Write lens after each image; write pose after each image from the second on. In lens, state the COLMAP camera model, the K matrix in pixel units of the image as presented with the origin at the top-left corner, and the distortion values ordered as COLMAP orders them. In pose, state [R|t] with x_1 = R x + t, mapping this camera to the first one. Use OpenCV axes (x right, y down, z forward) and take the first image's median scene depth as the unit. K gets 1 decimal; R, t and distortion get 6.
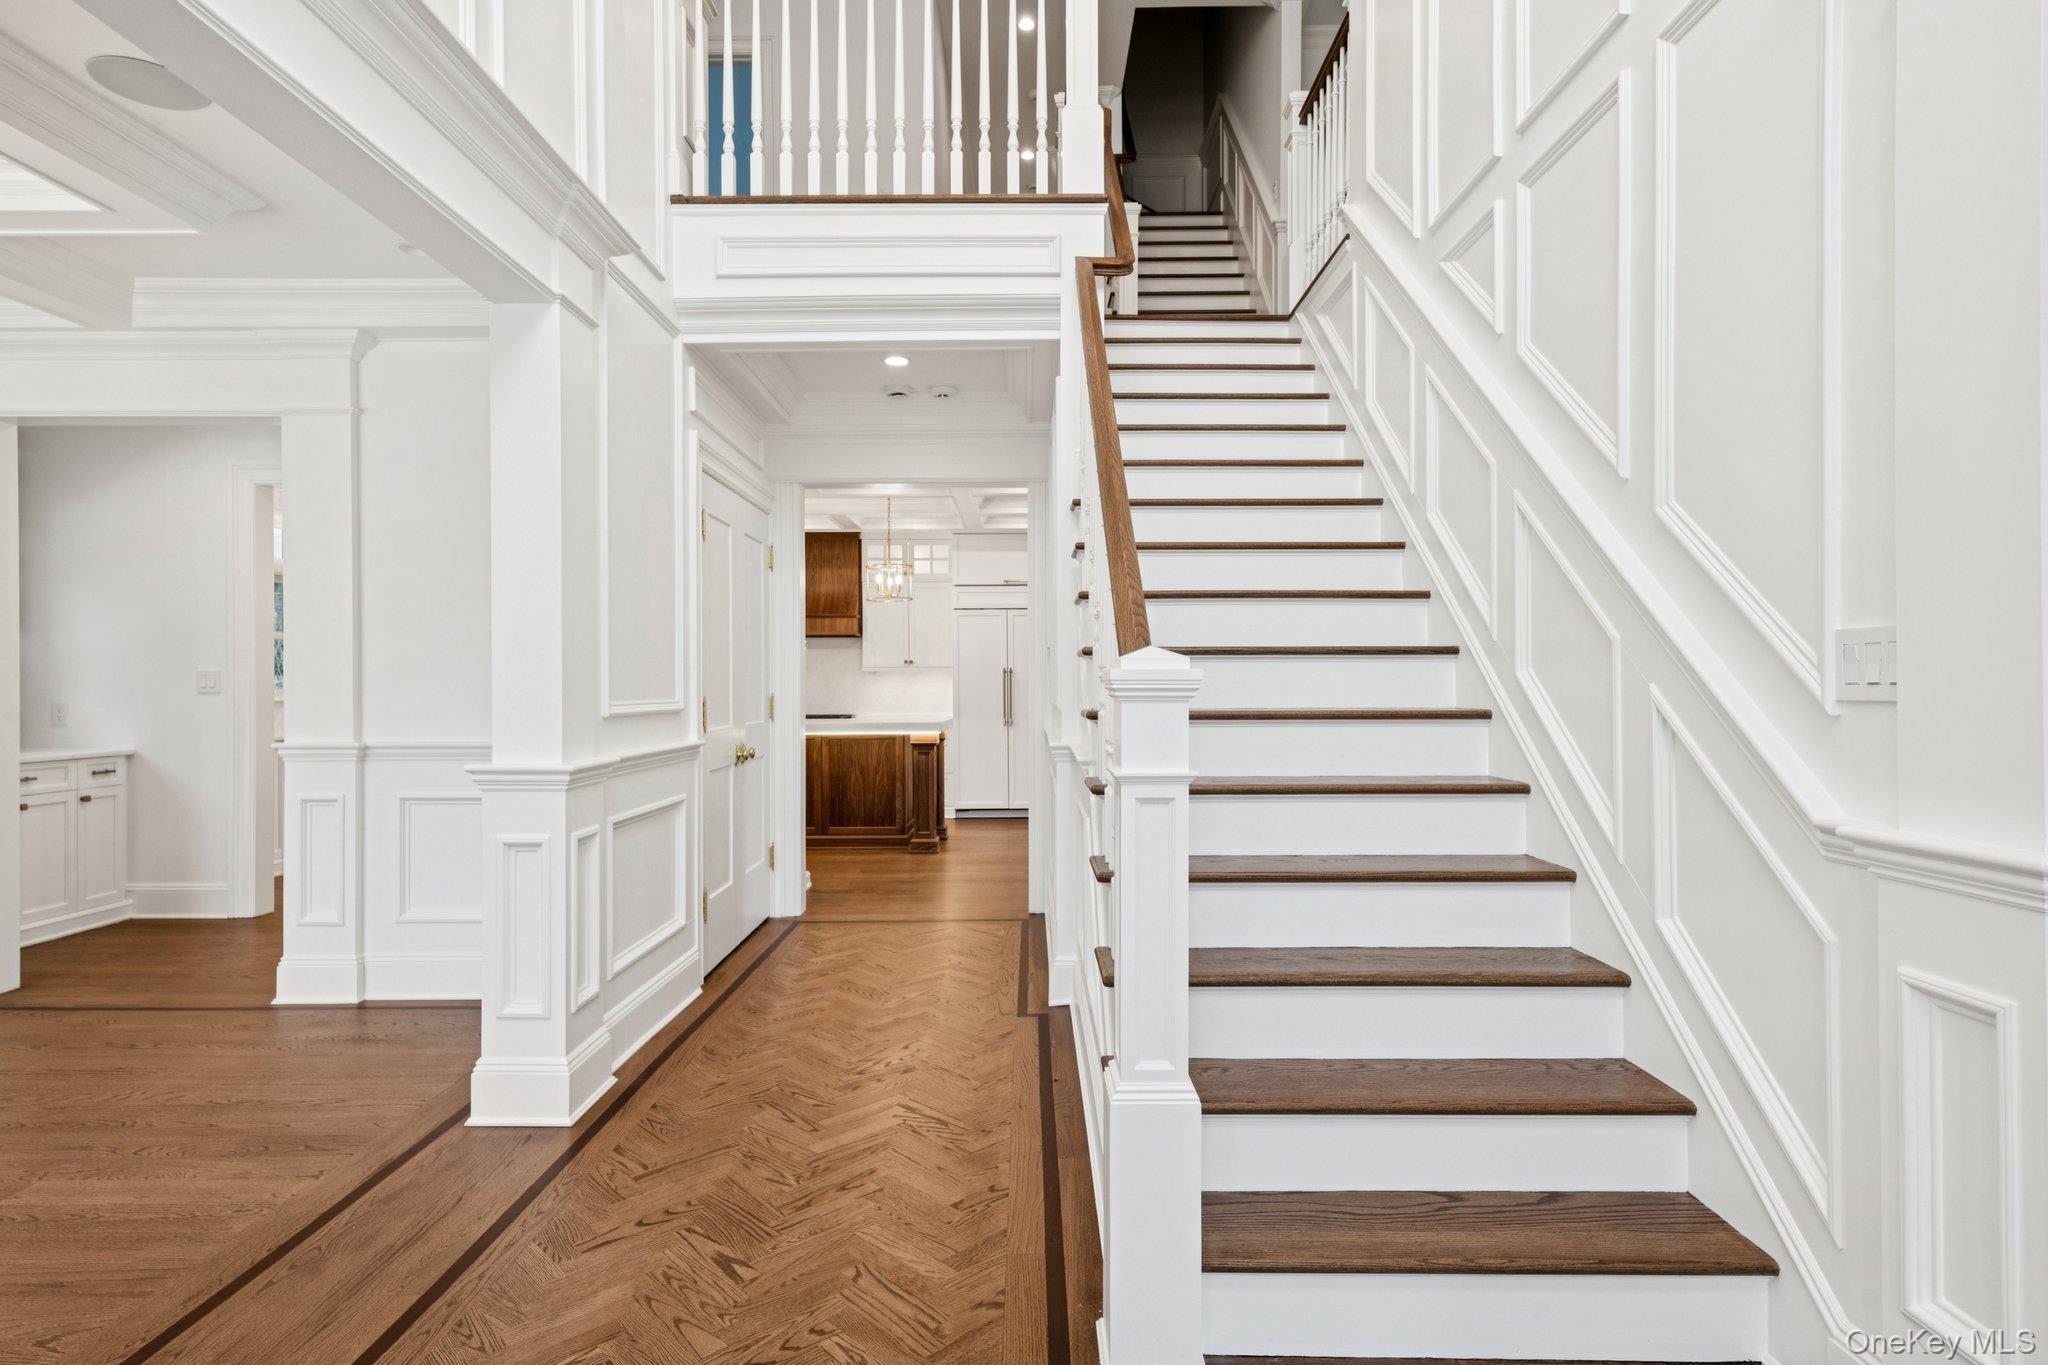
lens RADIAL K [[1068.5, 0, 1030.0], [0, 1068.5, 687.5], [0, 0, 1]] dist [0.002354, -0.002473]
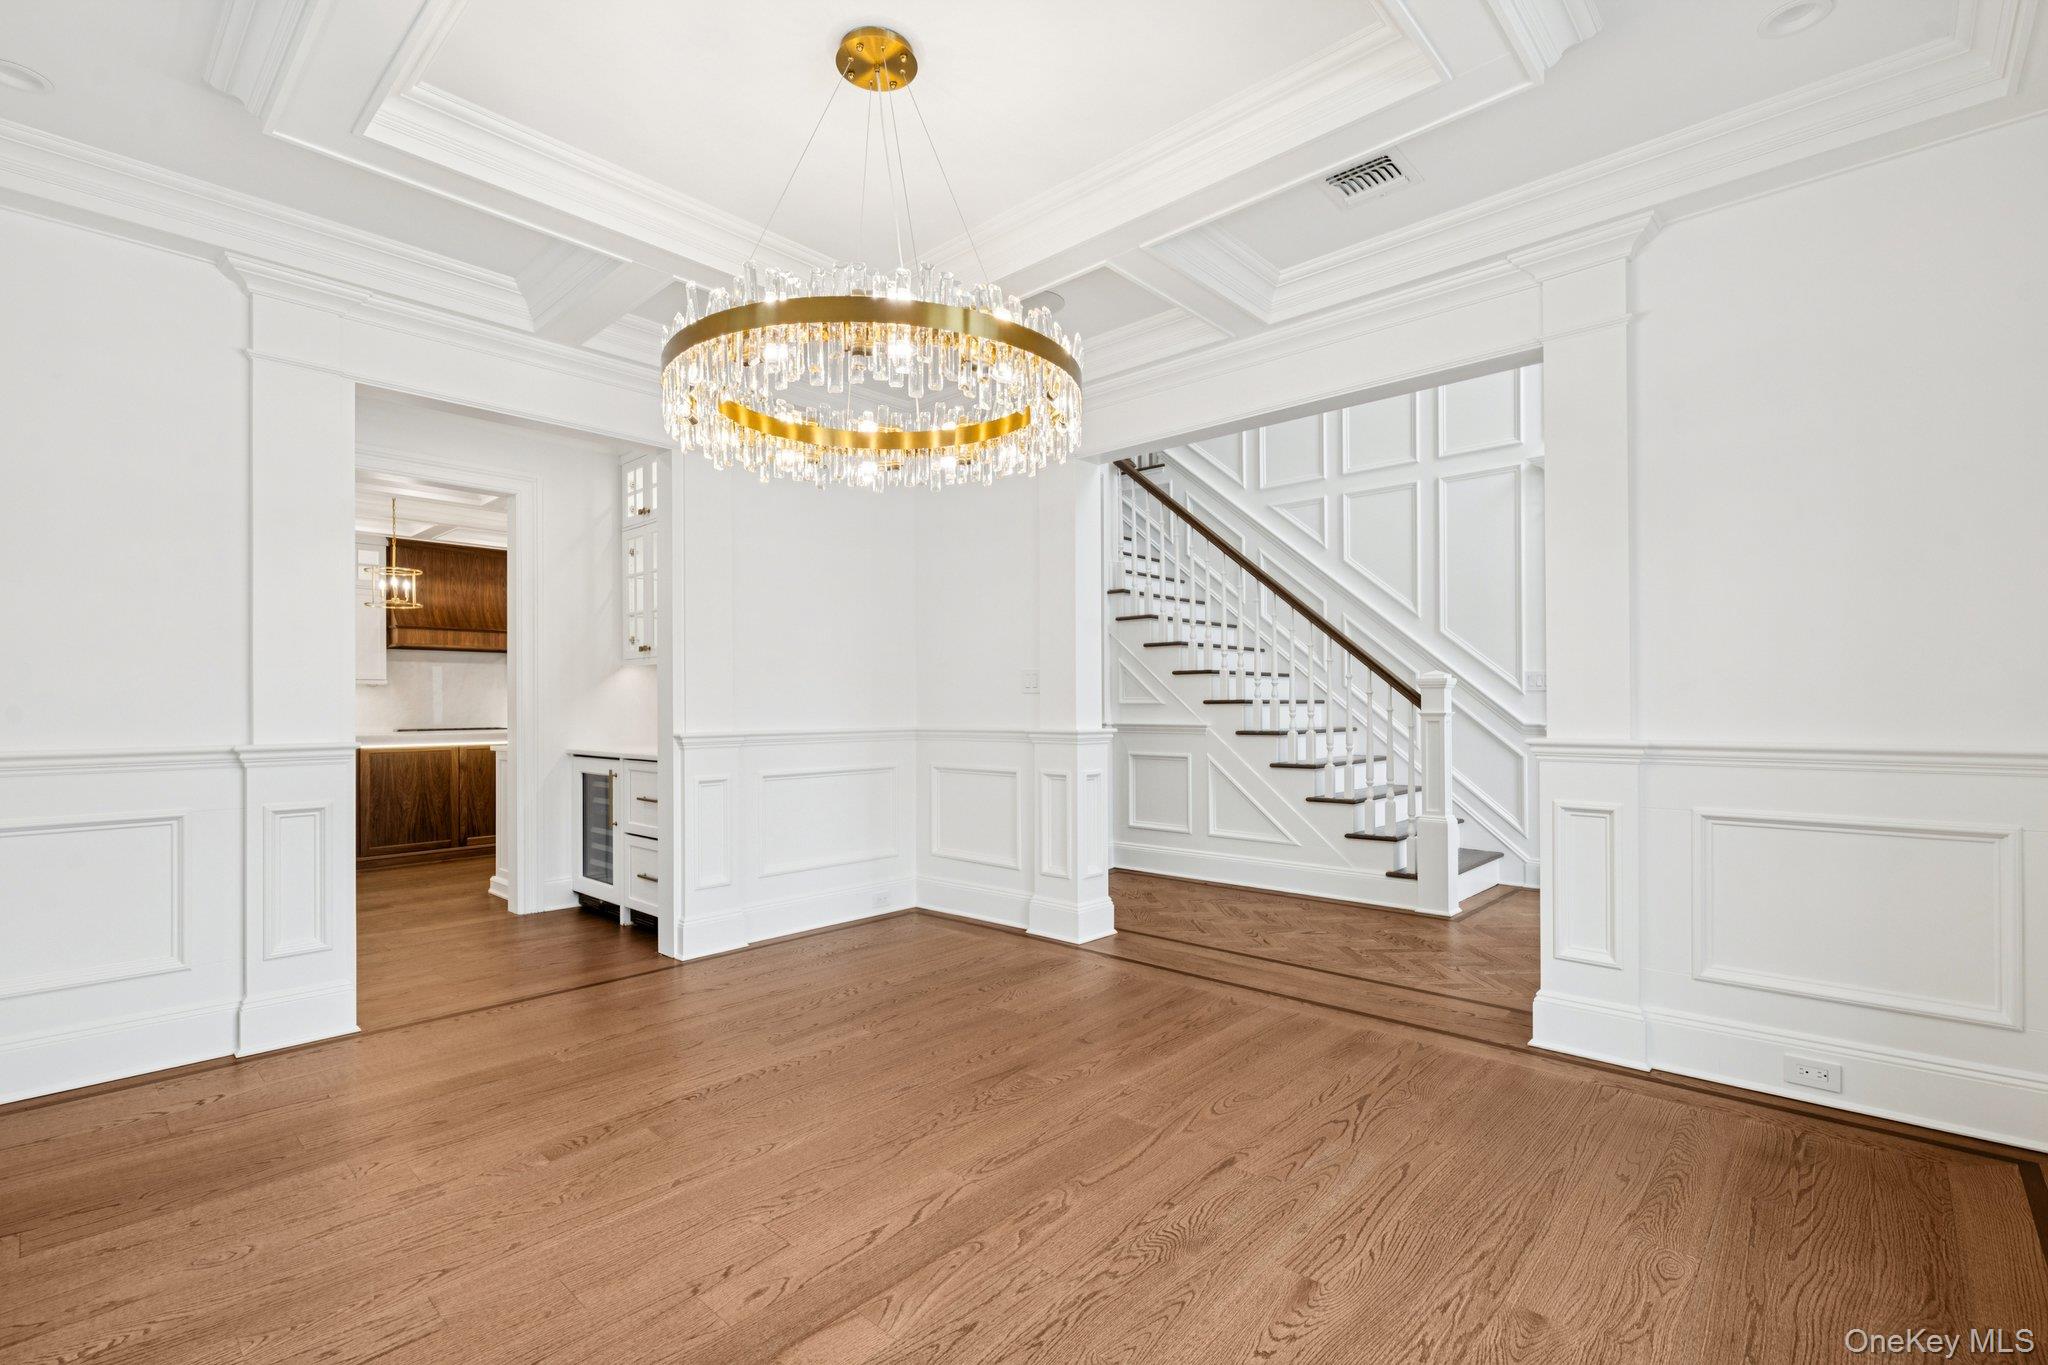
lens RADIAL K [[919.1, 0, 1017.5], [0, 919.1, 697.2], [0, 0, 1]] dist [-0.001552, -0.000561]
pose [[0.683190, 0.001846, 0.730238, -2.058183], [0.007028, 0.999934, -0.009103, 0.037698], [-0.730207, 0.011351, 0.683132, 0.087710]]
